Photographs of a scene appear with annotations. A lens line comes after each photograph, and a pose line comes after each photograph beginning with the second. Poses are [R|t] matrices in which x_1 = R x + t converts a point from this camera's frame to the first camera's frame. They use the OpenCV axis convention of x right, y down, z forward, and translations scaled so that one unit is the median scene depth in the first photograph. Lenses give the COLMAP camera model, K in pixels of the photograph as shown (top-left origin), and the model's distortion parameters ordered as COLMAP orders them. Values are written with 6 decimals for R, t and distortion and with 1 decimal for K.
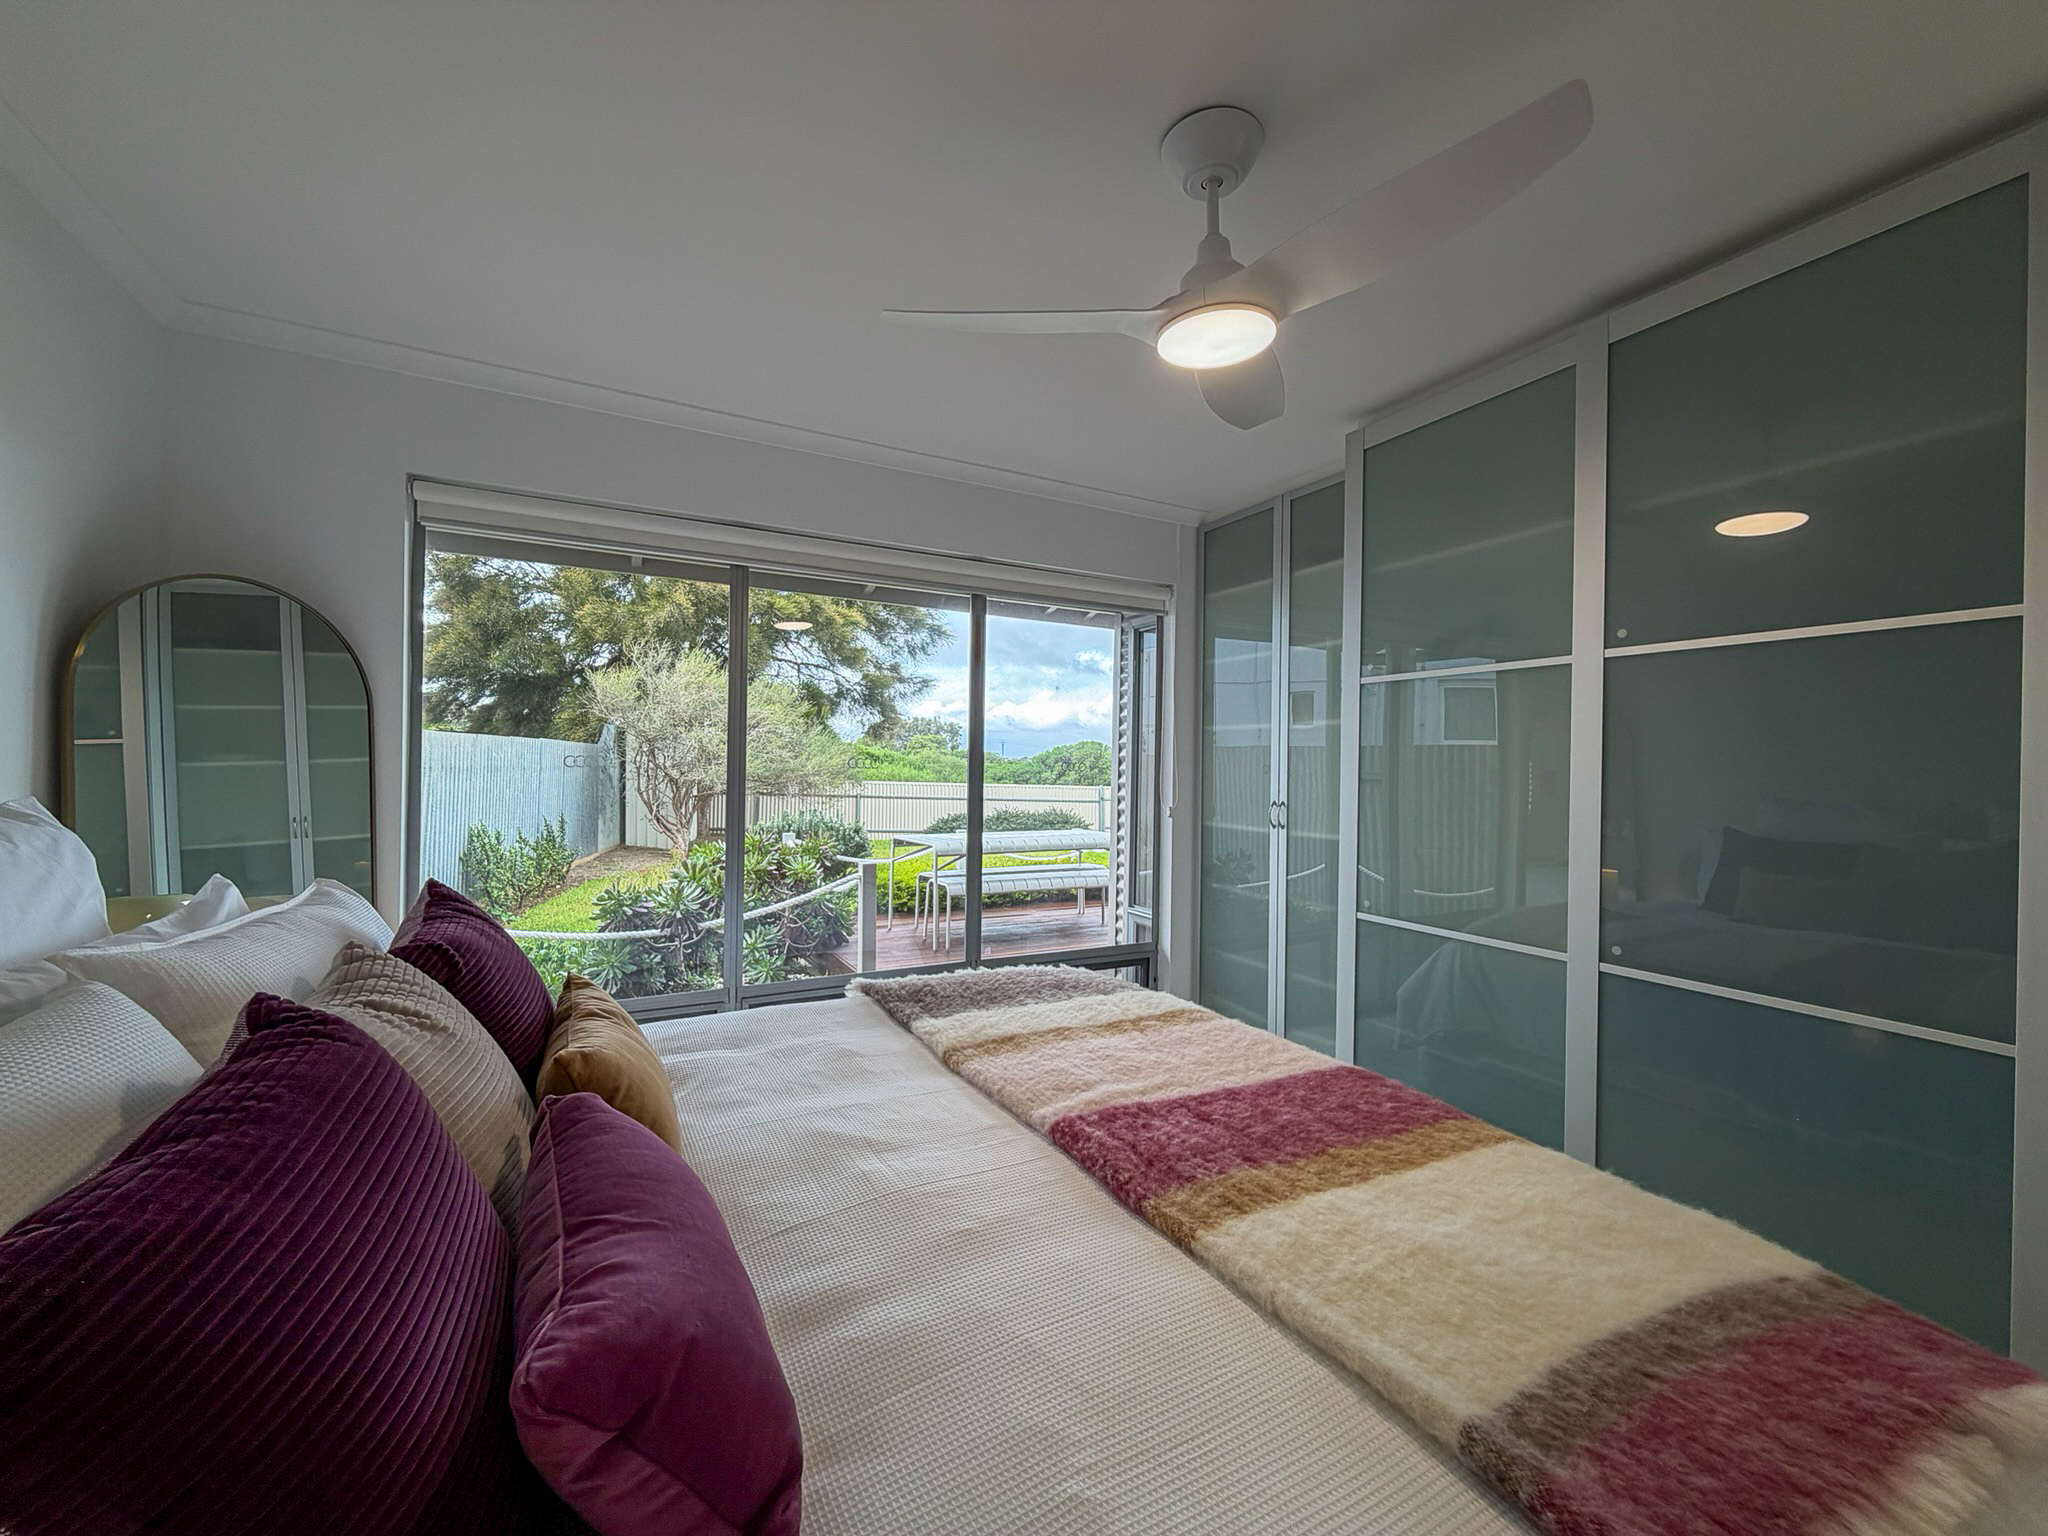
lens RADIAL K [[818.2, 0, 1027.1], [0, 818.2, 764.9], [0, 0, 1]] dist [-0.001447, 0.000561]
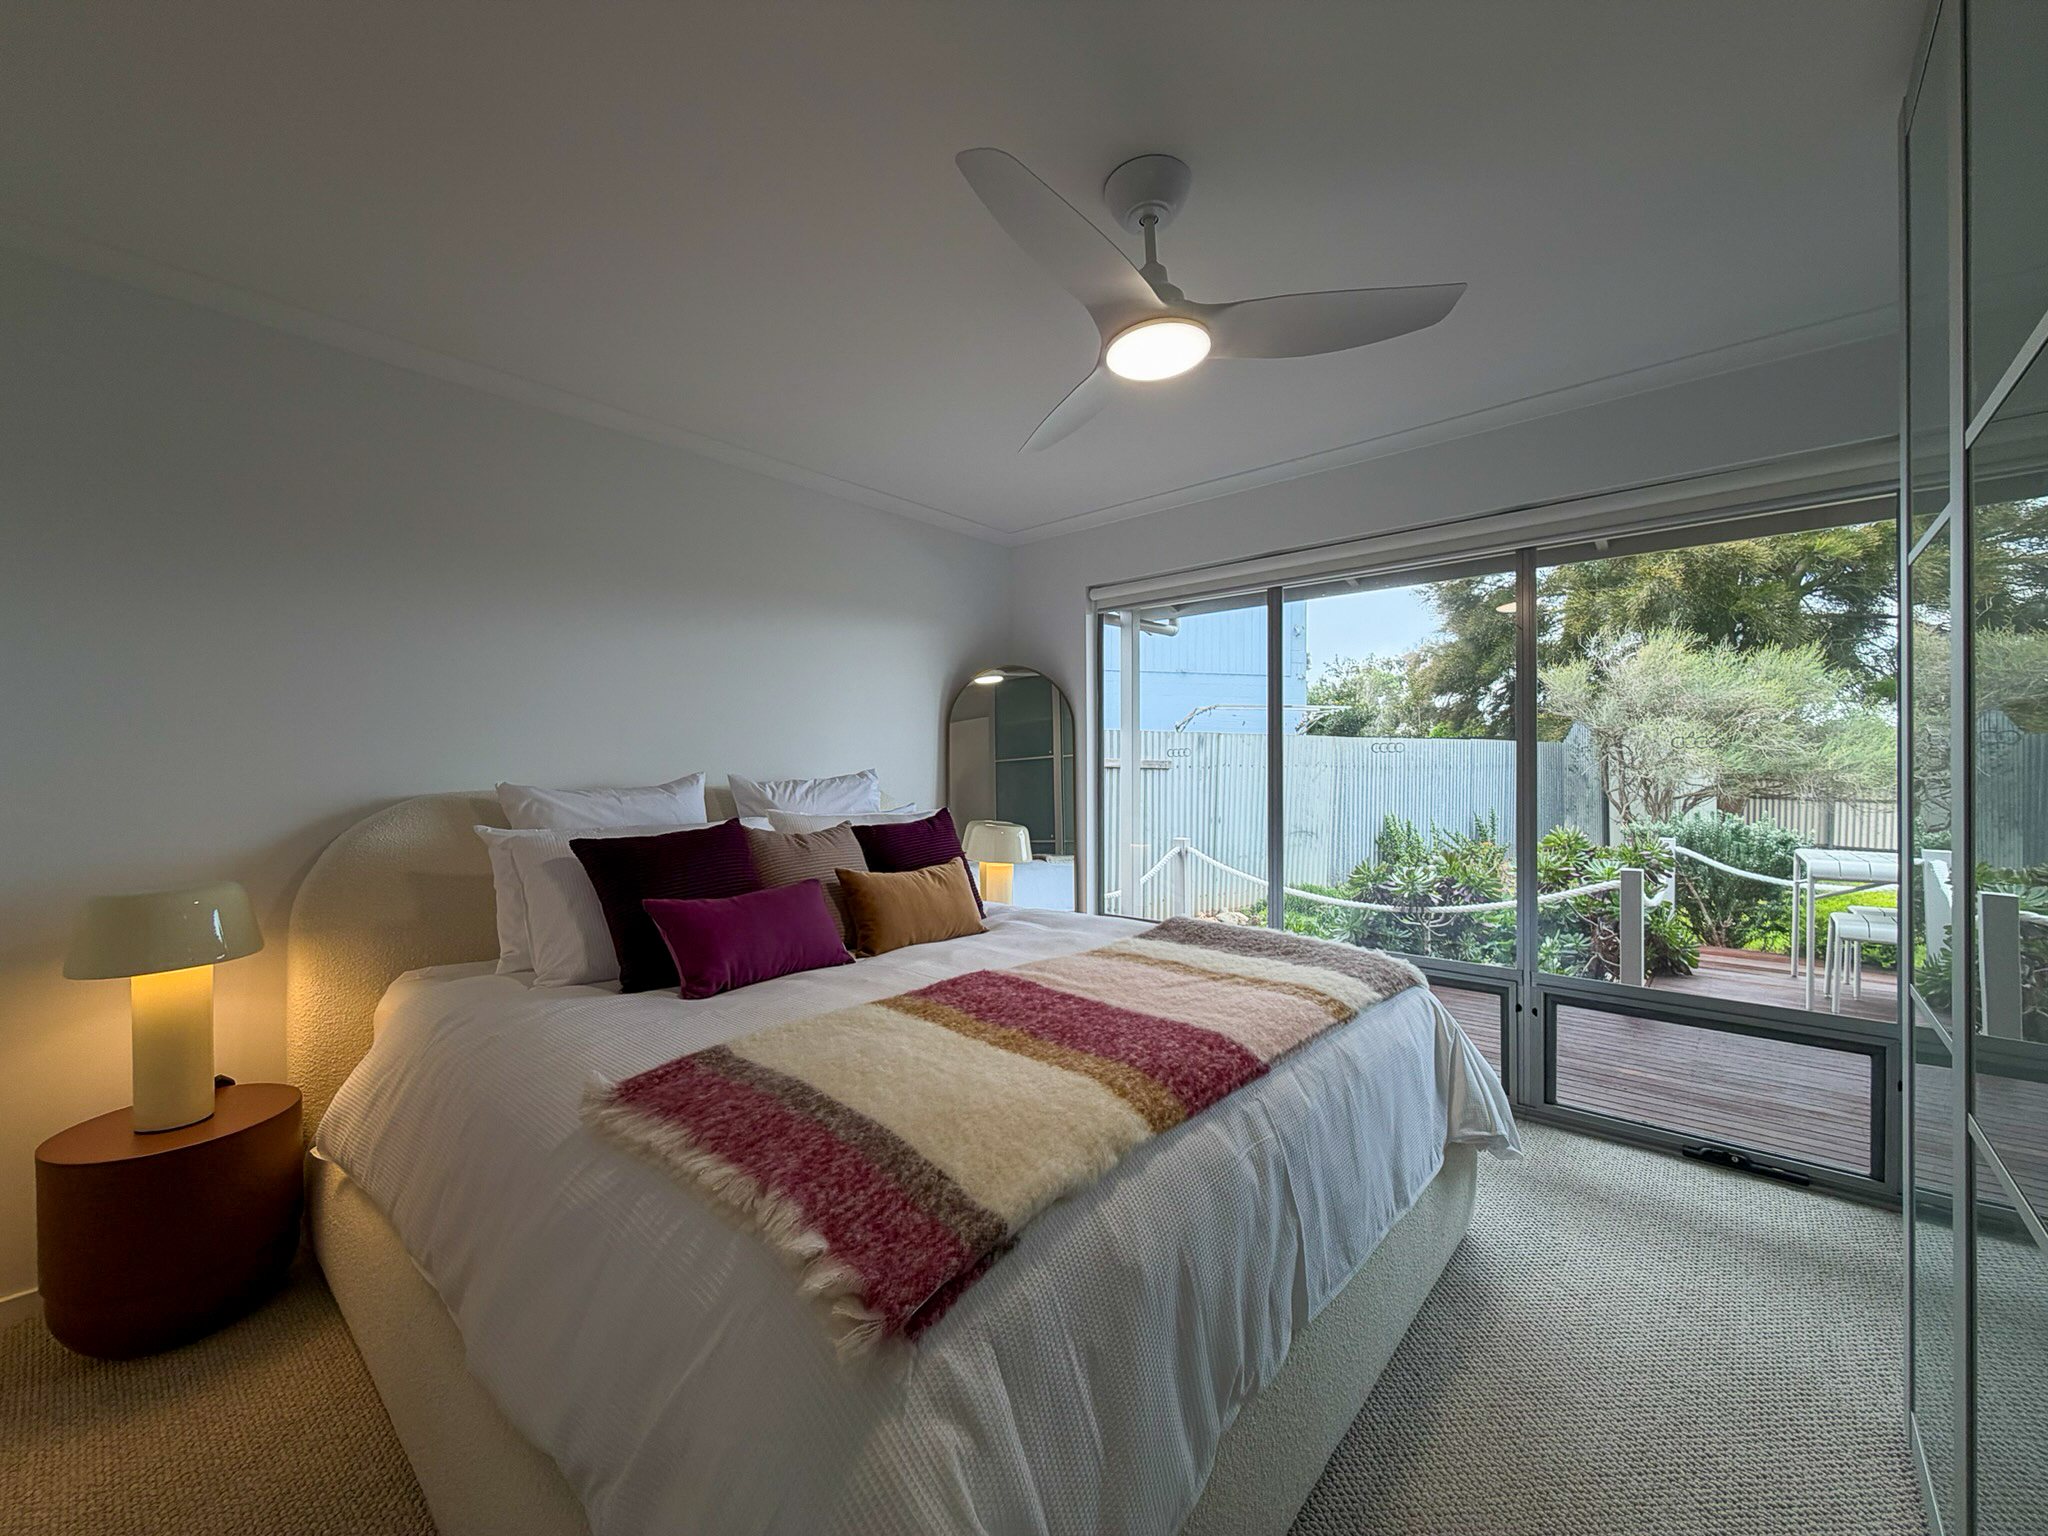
lens RADIAL K [[818.2, 0, 1029.0], [0, 818.2, 764.2], [0, 0, 1]] dist [-0.001447, 0.000561]
pose [[0.347368, -0.018314, -0.937550, 0.846138], [0.010887, 0.999821, -0.015497, 0.041266], [0.937666, -0.004824, 0.347505, 0.309216]]
